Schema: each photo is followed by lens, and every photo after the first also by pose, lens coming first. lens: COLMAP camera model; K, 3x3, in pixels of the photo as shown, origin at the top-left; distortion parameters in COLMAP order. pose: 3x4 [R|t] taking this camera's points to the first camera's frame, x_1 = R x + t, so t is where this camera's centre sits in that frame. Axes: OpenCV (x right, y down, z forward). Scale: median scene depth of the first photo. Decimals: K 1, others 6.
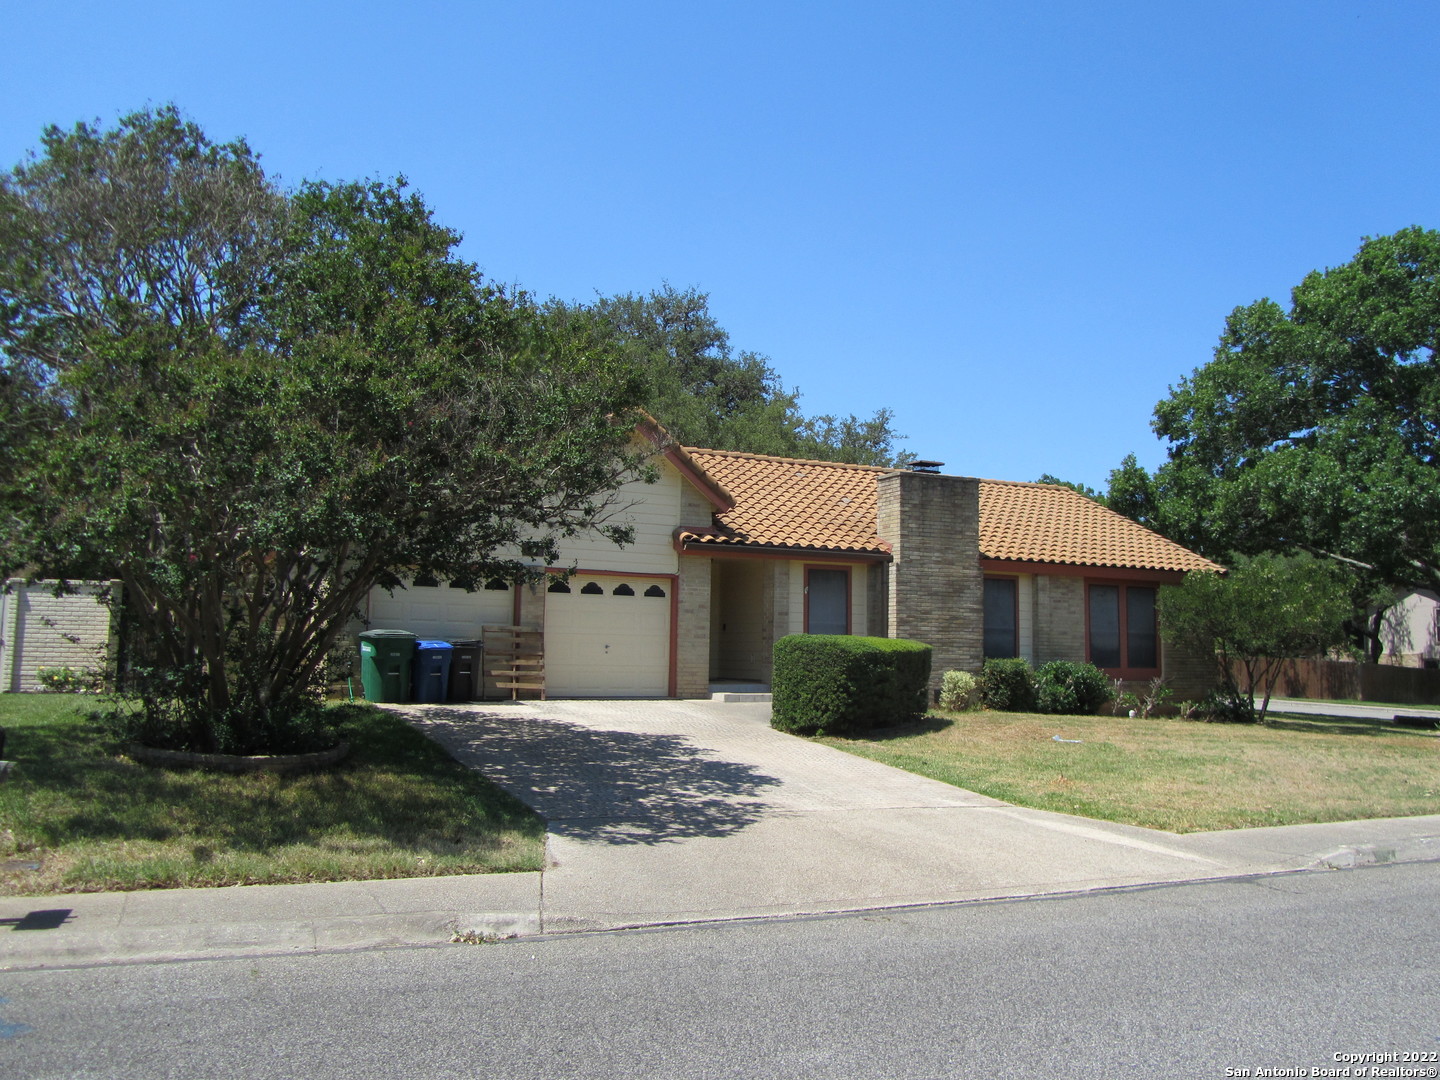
lens RADIAL K [[1194.3, 0, 720.0], [0, 1194.3, 540.0], [0, 0, 1]] dist [-0.003108, 0.002470]
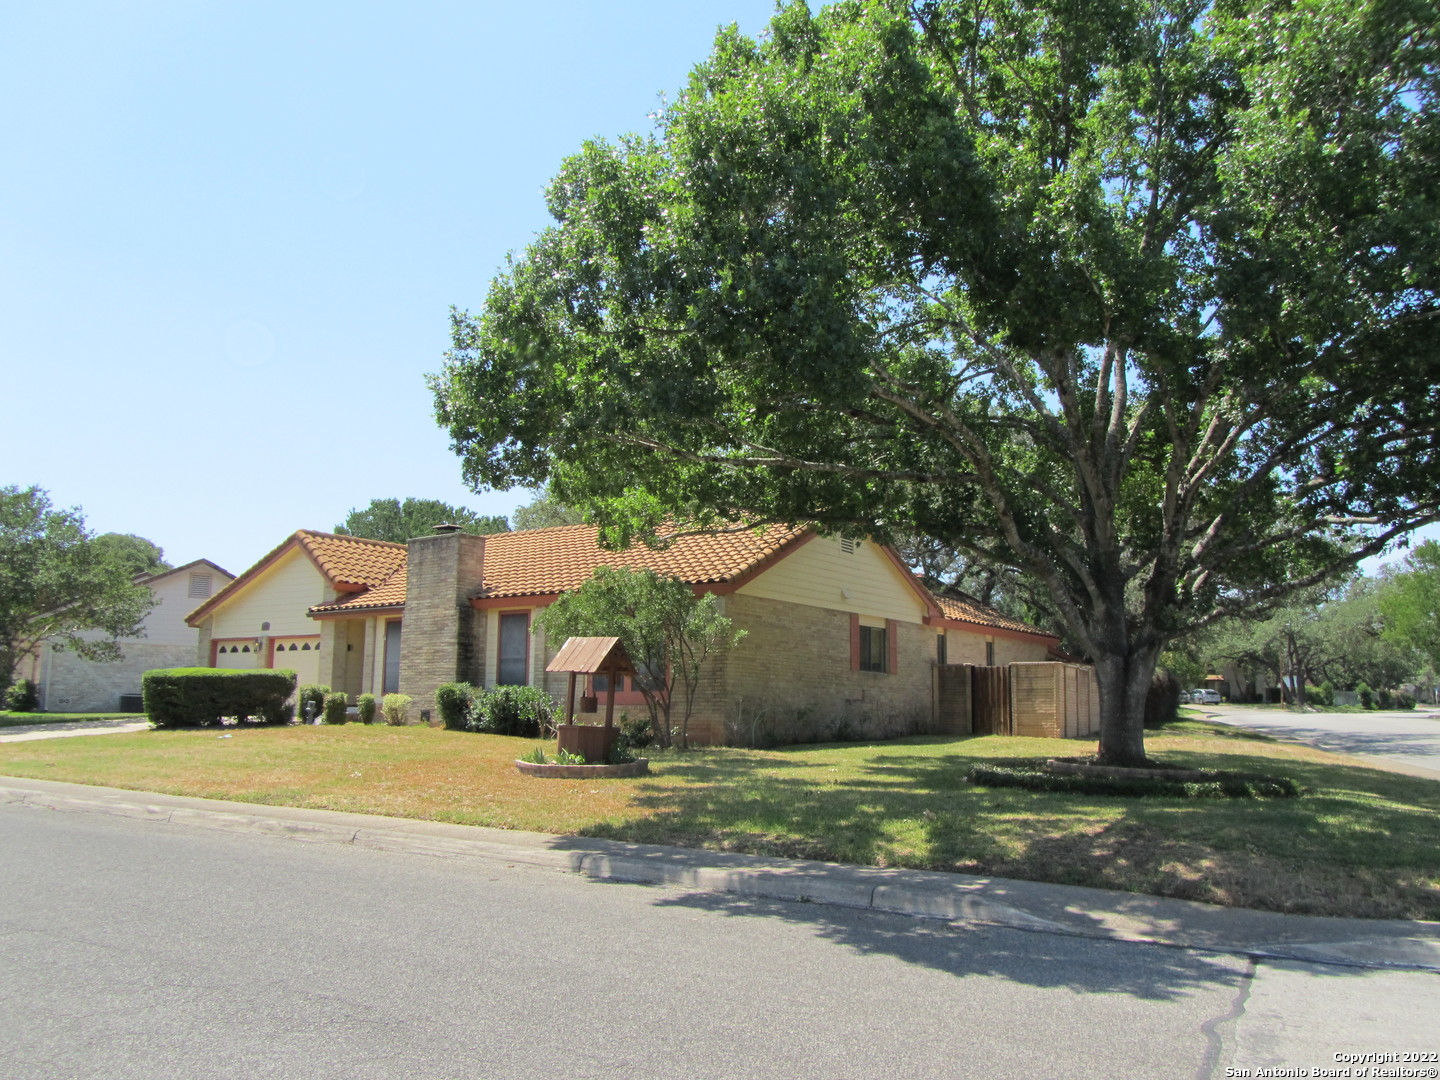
lens RADIAL K [[1194.3, 0, 720.0], [0, 1194.3, 540.0], [0, 0, 1]] dist [-0.003108, 0.002470]
pose [[0.443937, -0.134509, -0.885905, 1.429982], [0.095475, 0.990141, -0.102492, 0.105571], [0.890957, -0.039082, 0.452403, 0.716493]]
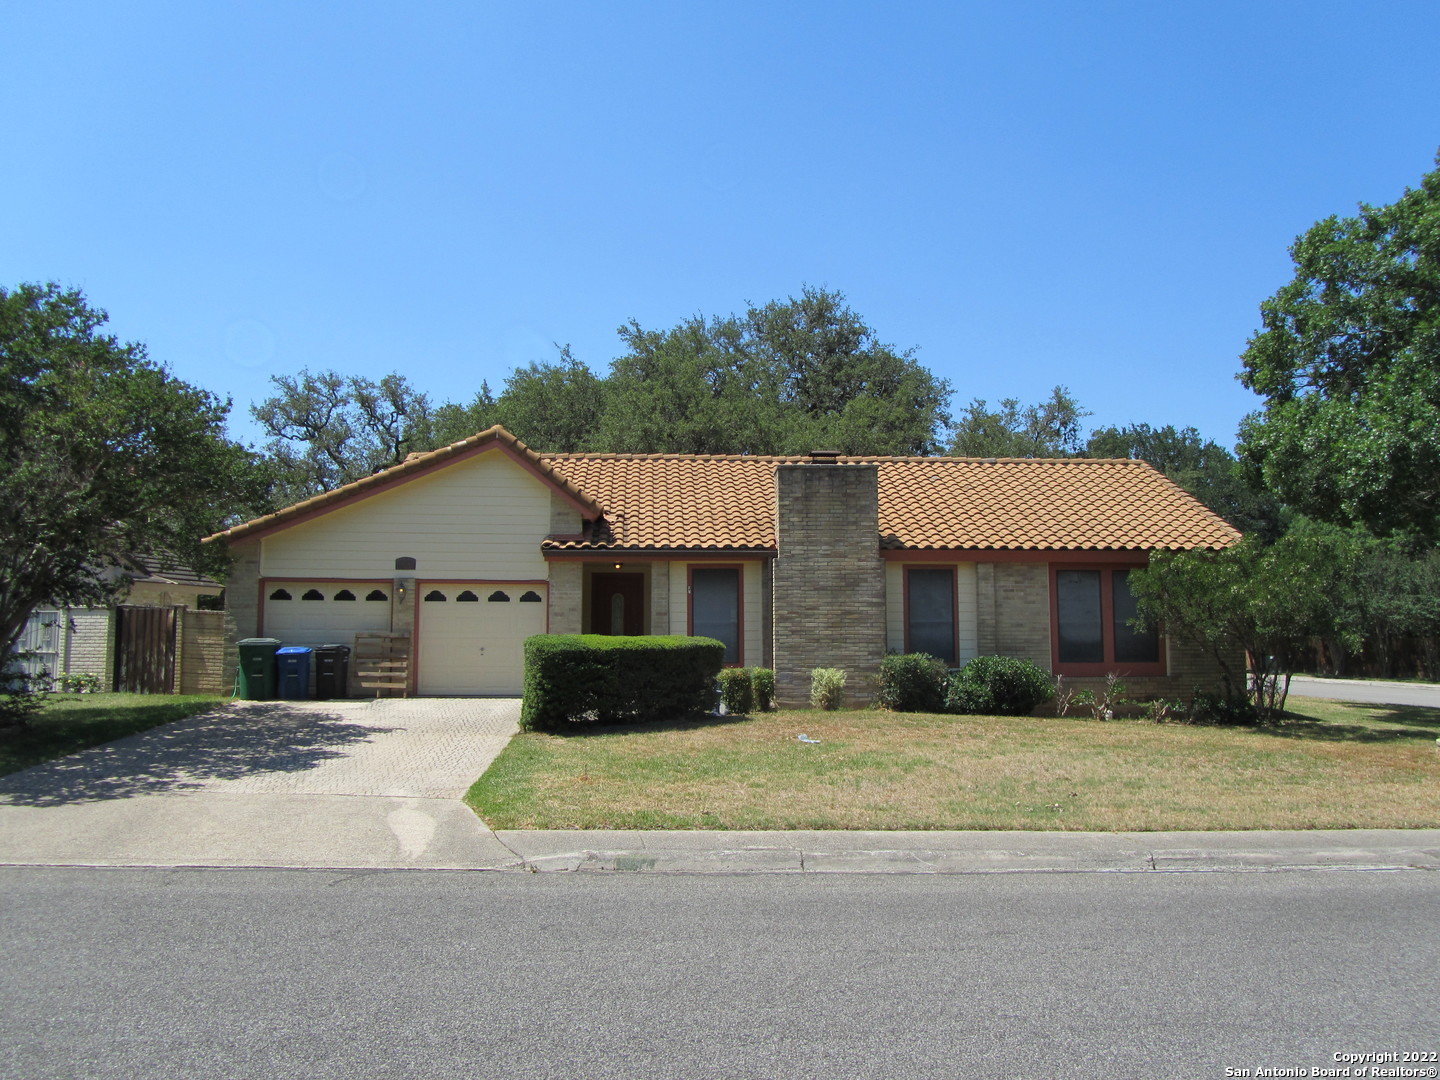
lens RADIAL K [[1194.3, 0, 720.0], [0, 1194.3, 540.0], [0, 0, 1]] dist [-0.003108, 0.002470]
pose [[0.910357, -0.054685, -0.410195, 0.503684], [0.053589, 0.998462, -0.014178, 0.015260], [0.410340, -0.009075, 0.911888, 0.086687]]
